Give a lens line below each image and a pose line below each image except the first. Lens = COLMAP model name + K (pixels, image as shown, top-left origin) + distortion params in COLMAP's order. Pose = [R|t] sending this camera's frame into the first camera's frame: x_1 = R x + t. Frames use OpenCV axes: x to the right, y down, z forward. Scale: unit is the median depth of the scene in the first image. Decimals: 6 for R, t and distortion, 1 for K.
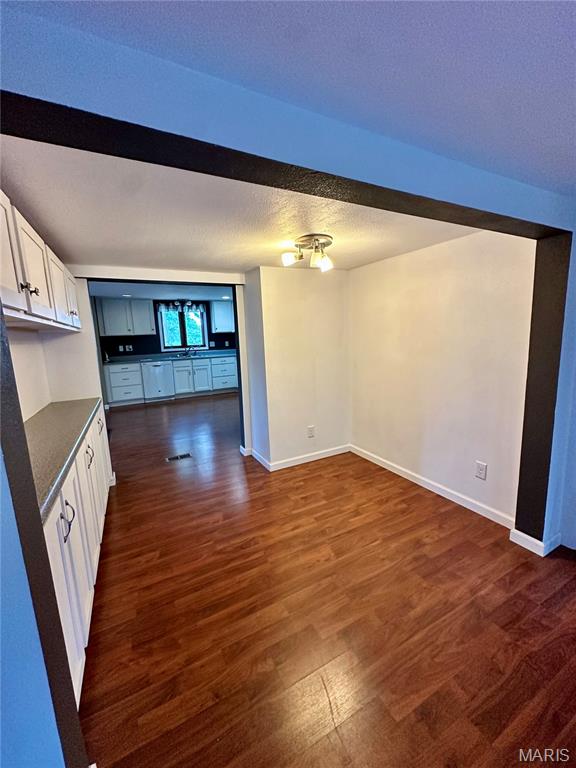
lens RADIAL K [[307.2, 0, 287.7], [0, 307.2, 385.2], [0, 0, 1]] dist [-0.005561, 0.001853]
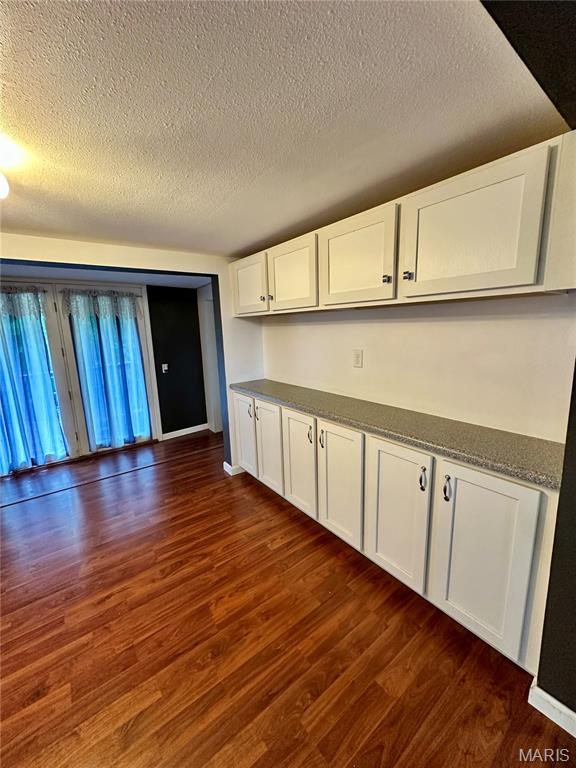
lens RADIAL K [[307.2, 0, 286.8], [0, 307.2, 380.5], [0, 0, 1]] dist [-0.005561, 0.001853]
pose [[-0.981822, 0.104511, -0.158442, -0.144144], [0.046832, 0.942335, 0.331377, -0.105568], [0.183938, 0.317933, -0.930100, 0.671049]]
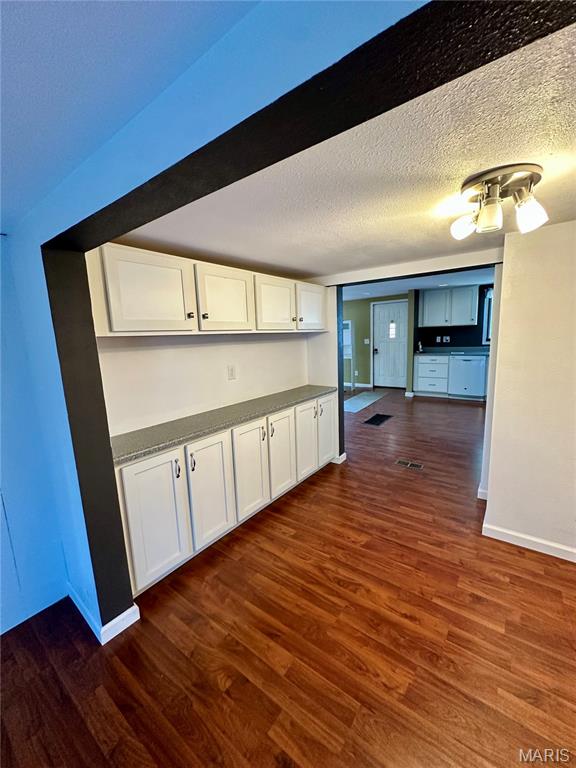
lens RADIAL K [[307.2, 0, 287.4], [0, 307.2, 384.6], [0, 0, 1]] dist [-0.005561, 0.001853]
pose [[0.435940, 0.168327, -0.884094, 0.185217], [-0.124678, 0.984177, 0.125904, -0.051105], [0.891298, 0.055341, 0.450029, 0.166390]]
